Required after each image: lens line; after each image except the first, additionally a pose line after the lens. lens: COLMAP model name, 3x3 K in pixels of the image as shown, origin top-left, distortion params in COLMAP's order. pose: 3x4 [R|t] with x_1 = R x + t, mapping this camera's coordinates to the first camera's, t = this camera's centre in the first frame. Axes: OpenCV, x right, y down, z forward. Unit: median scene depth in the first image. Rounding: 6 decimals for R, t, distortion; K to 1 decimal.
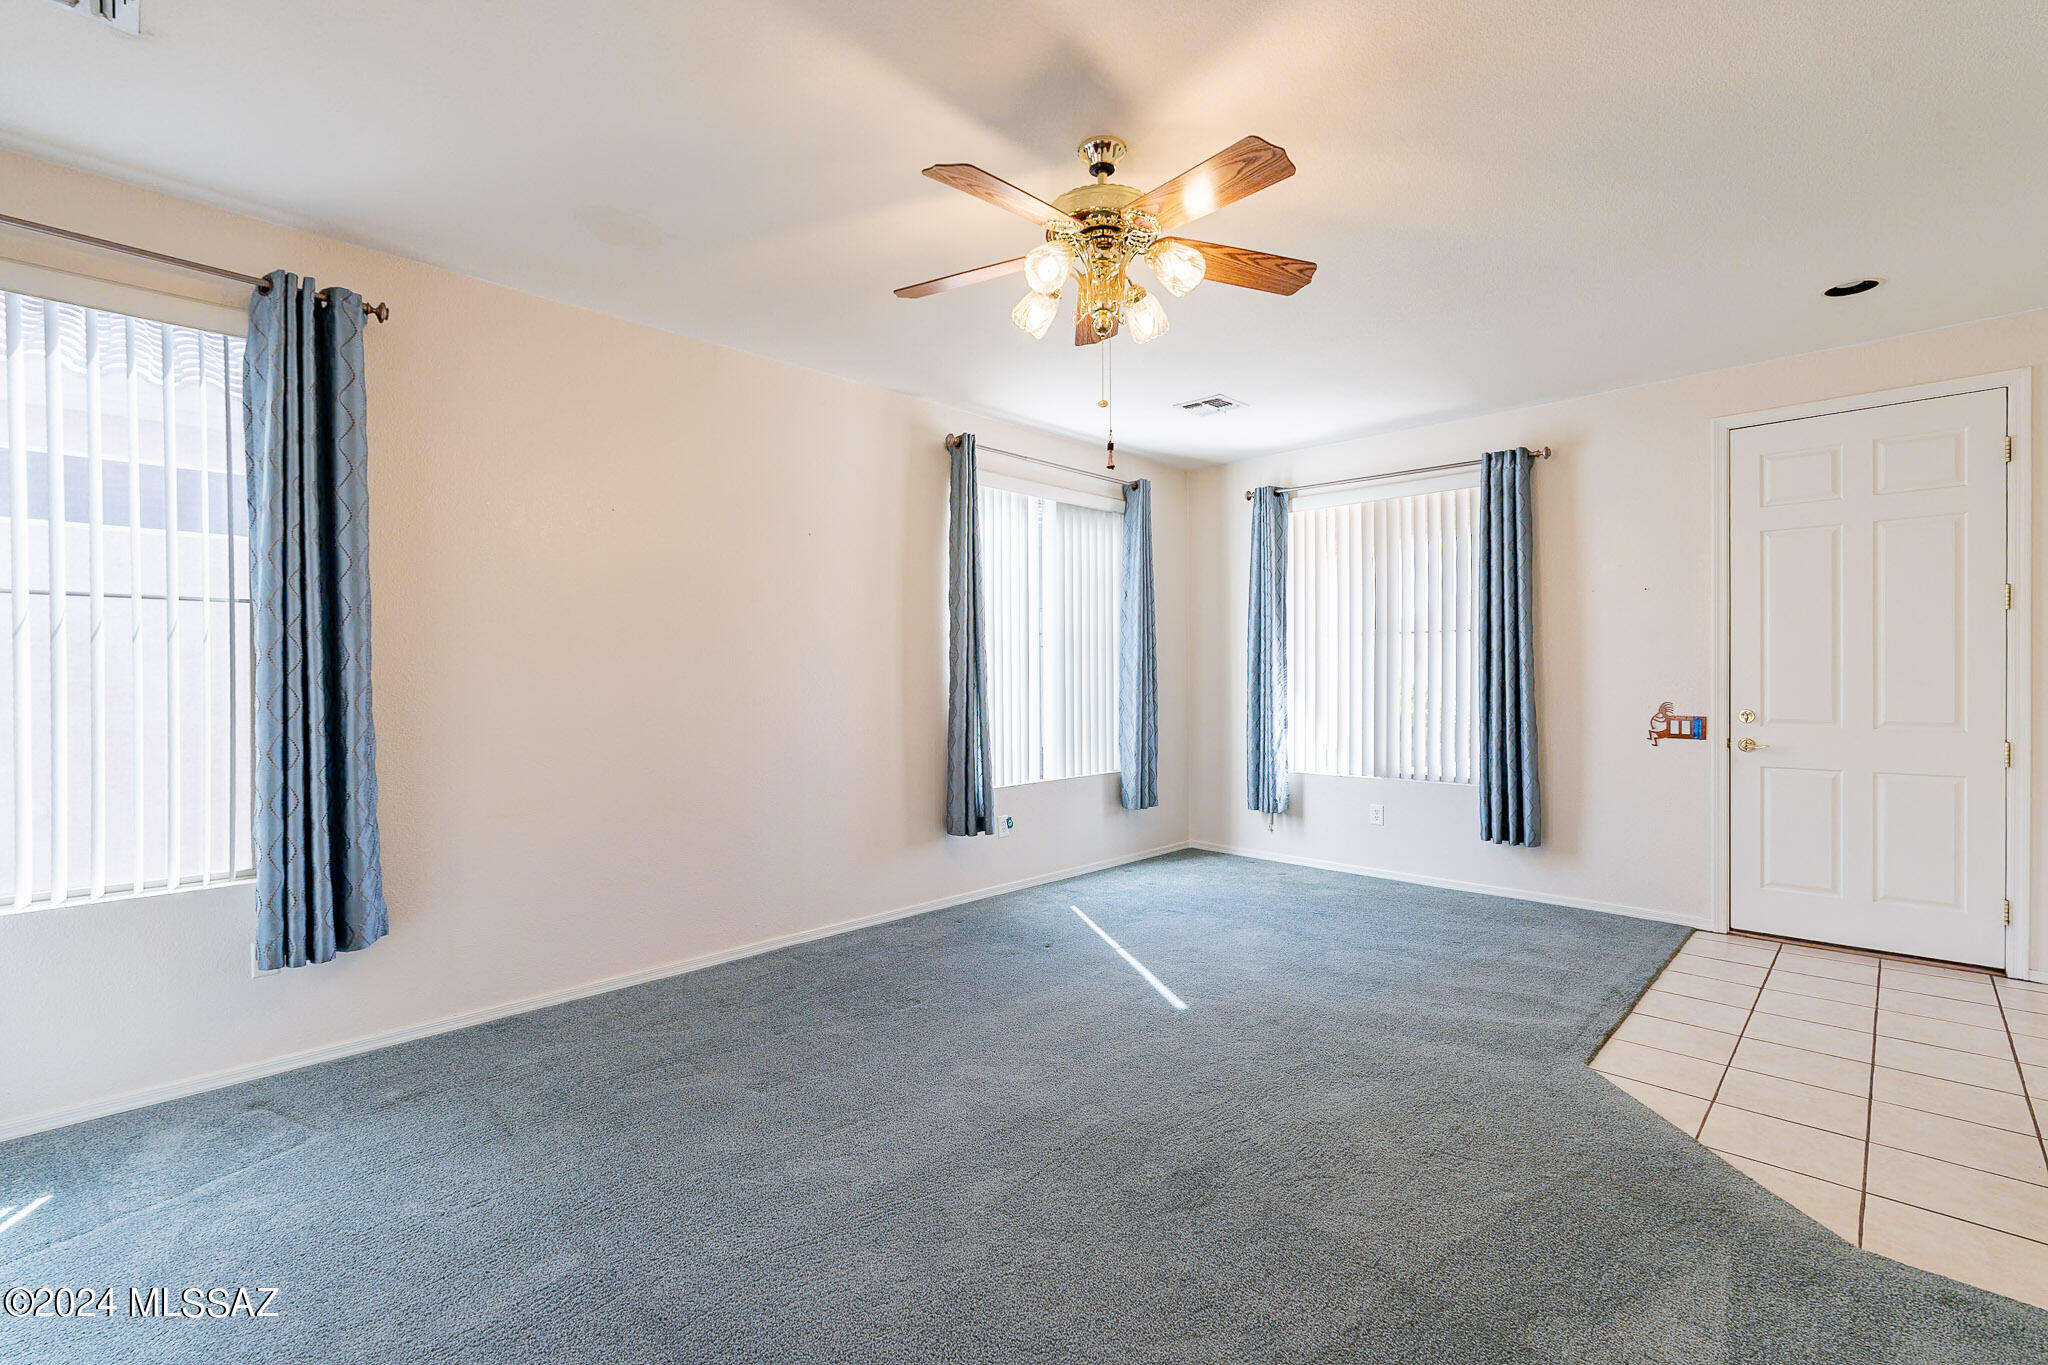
lens RADIAL K [[897.0, 0, 1022.6], [0, 897.0, 686.5], [0, 0, 1]] dist [0.000112, 0.000095]
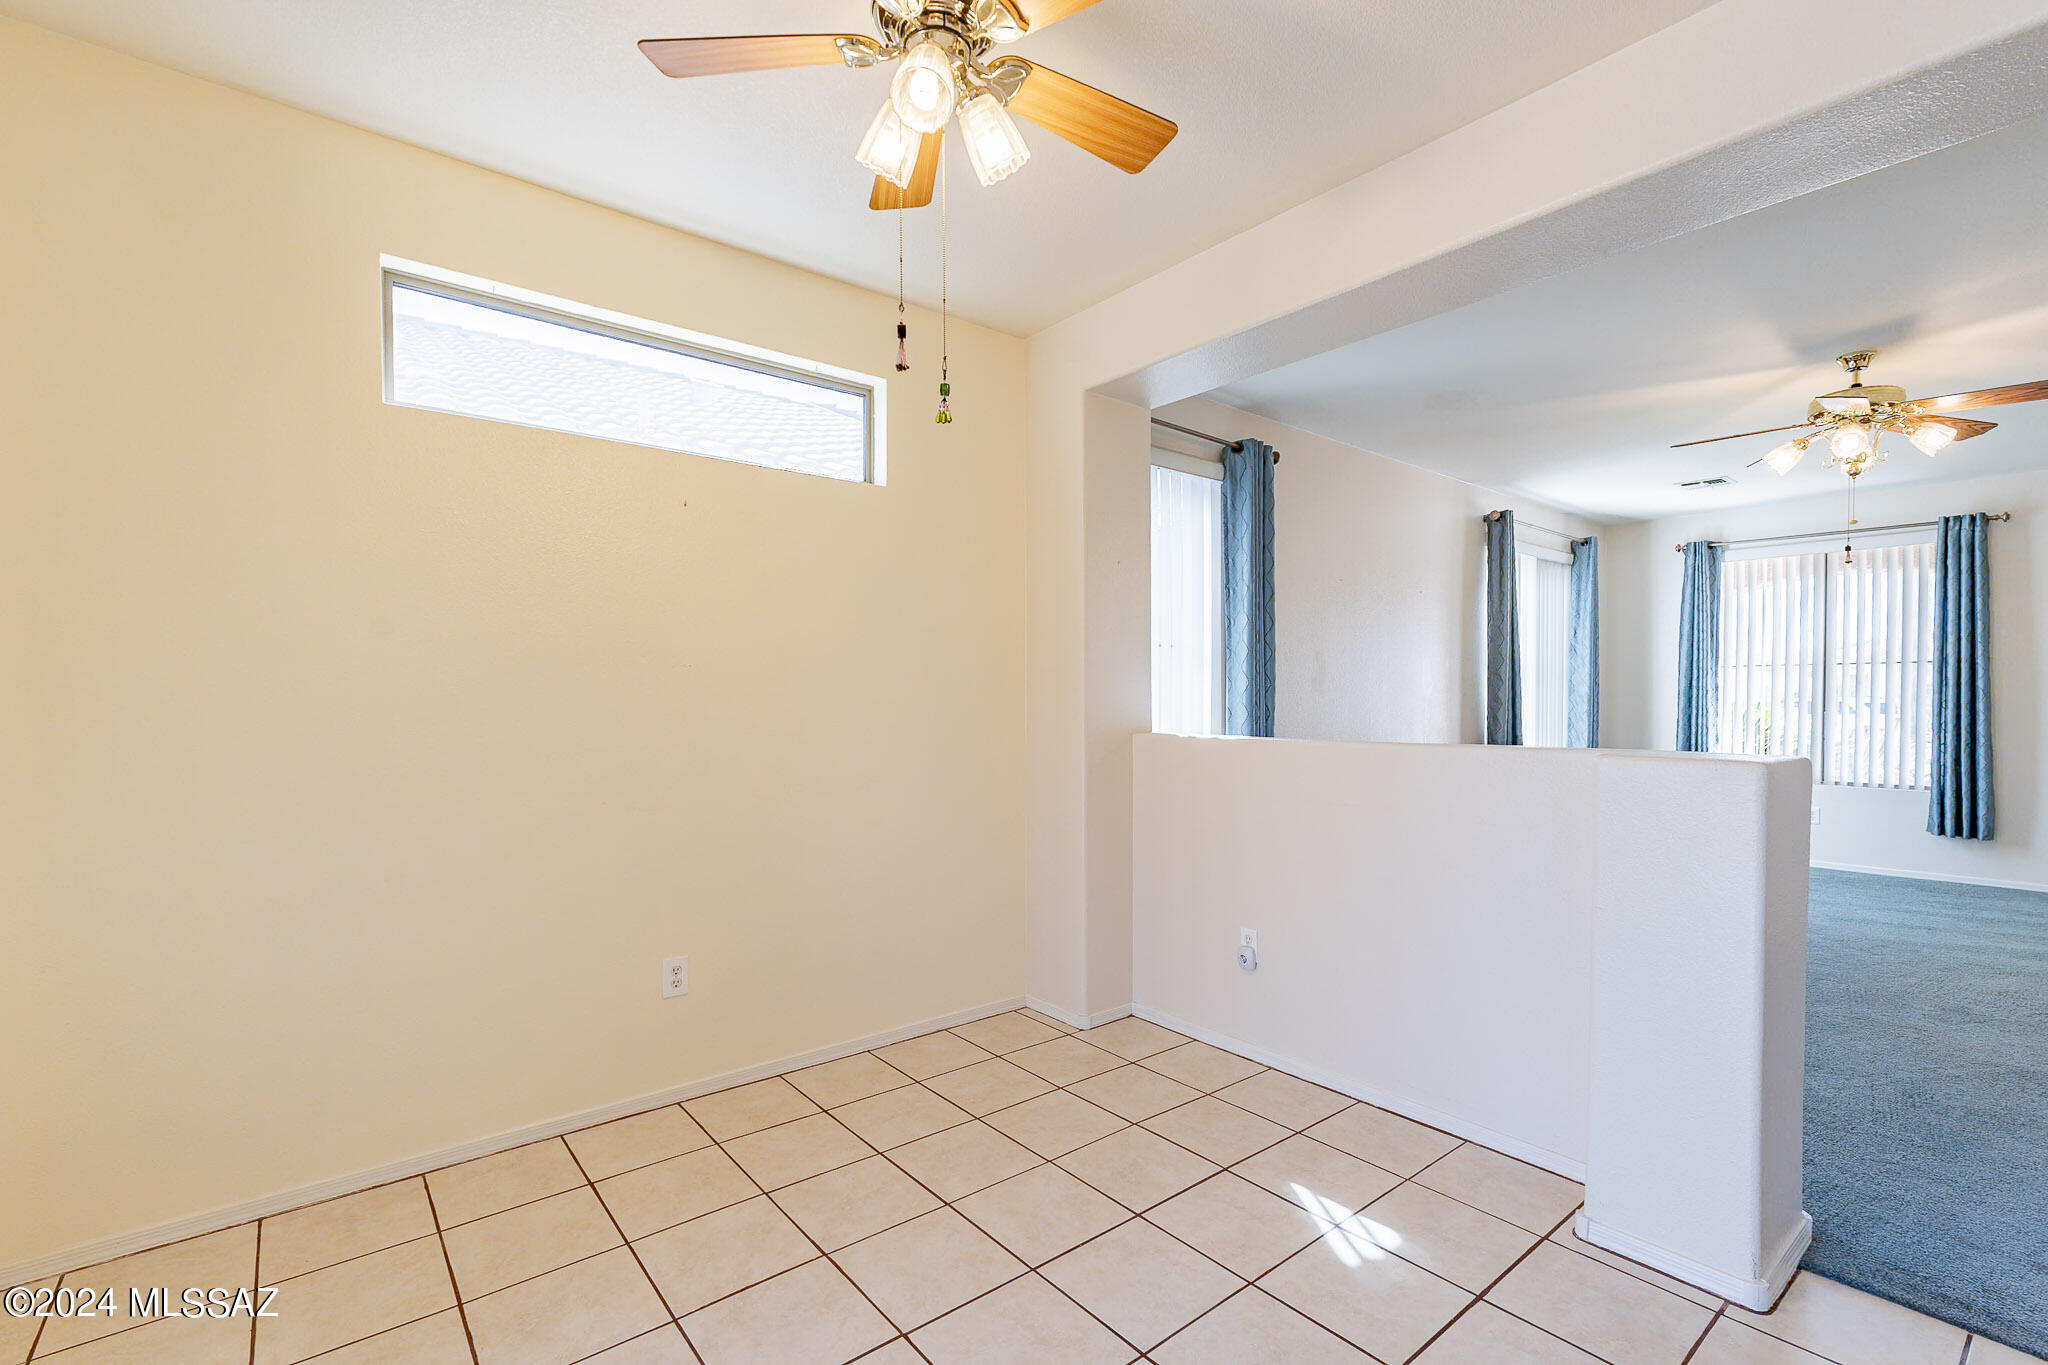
lens RADIAL K [[911.7, 0, 1018.1], [0, 911.7, 714.1], [0, 0, 1]] dist [0.000049, 0.000153]
pose [[0.994534, 0.006748, -0.104191, -0.600098], [-0.006506, 0.999975, 0.002663, 0.012054], [0.104207, -0.001970, 0.994554, -0.360505]]
